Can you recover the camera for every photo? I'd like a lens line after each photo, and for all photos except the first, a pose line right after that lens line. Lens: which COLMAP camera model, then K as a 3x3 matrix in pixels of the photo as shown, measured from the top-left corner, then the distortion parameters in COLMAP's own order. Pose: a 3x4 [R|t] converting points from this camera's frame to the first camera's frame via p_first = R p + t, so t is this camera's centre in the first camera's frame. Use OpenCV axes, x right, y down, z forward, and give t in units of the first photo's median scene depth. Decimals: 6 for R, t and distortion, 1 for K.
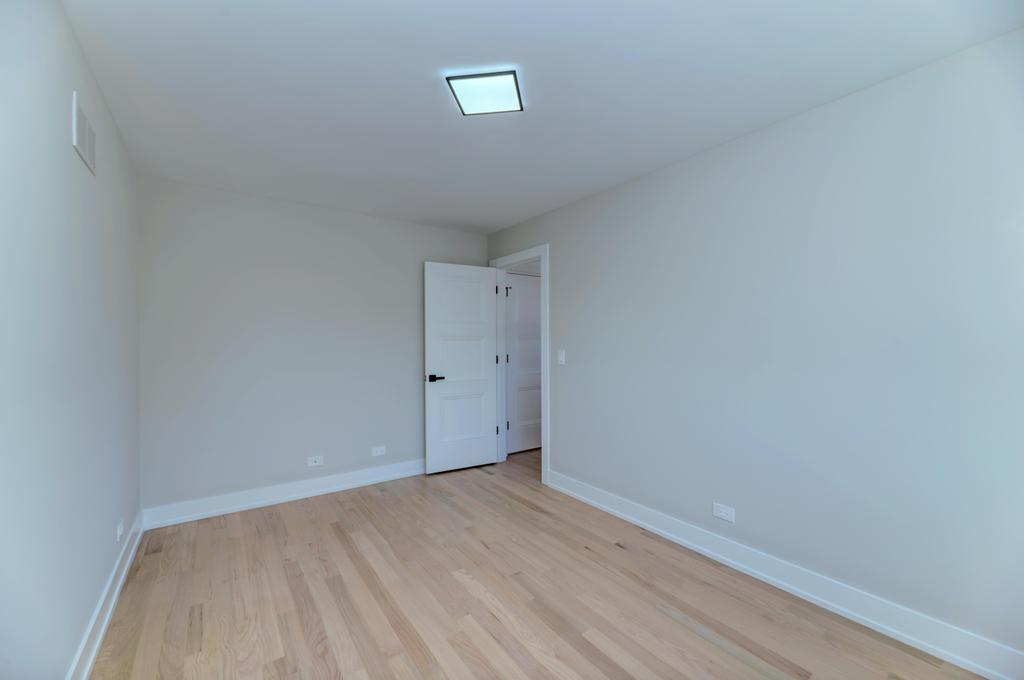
lens RADIAL K [[417.5, 0, 514.4], [0, 417.5, 342.3], [0, 0, 1]] dist [0.001307, -0.000058]
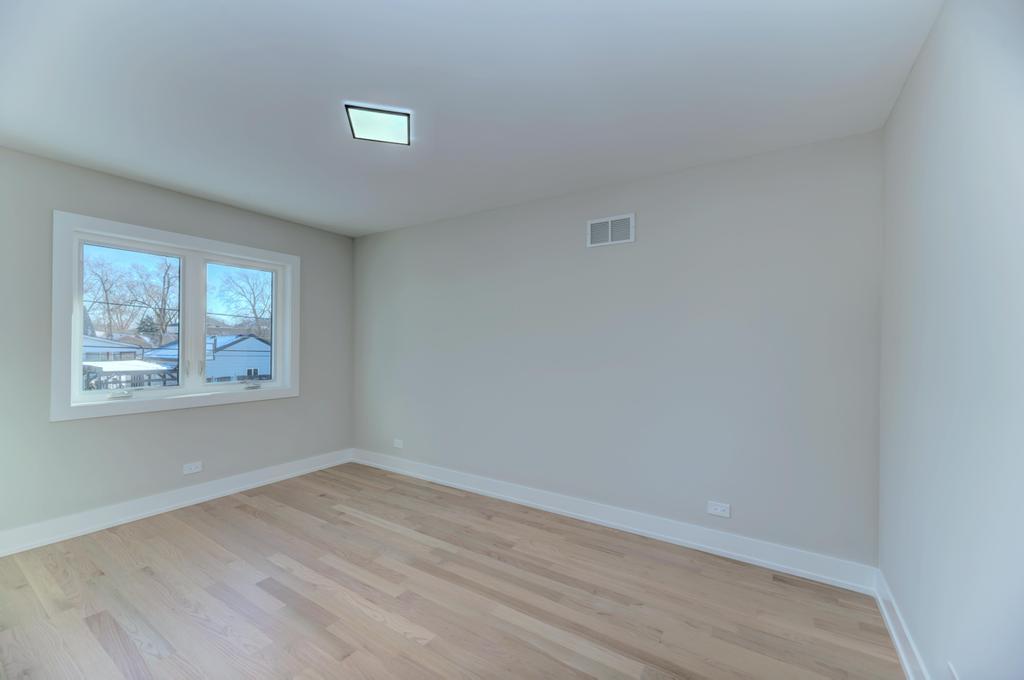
lens RADIAL K [[417.5, 0, 514.4], [0, 417.5, 342.3], [0, 0, 1]] dist [0.001307, -0.000058]
pose [[-0.932202, -0.009627, -0.361811, 0.001994], [-0.009731, 0.999951, -0.001533, -0.003327], [0.361808, 0.002091, -0.932250, 1.958111]]
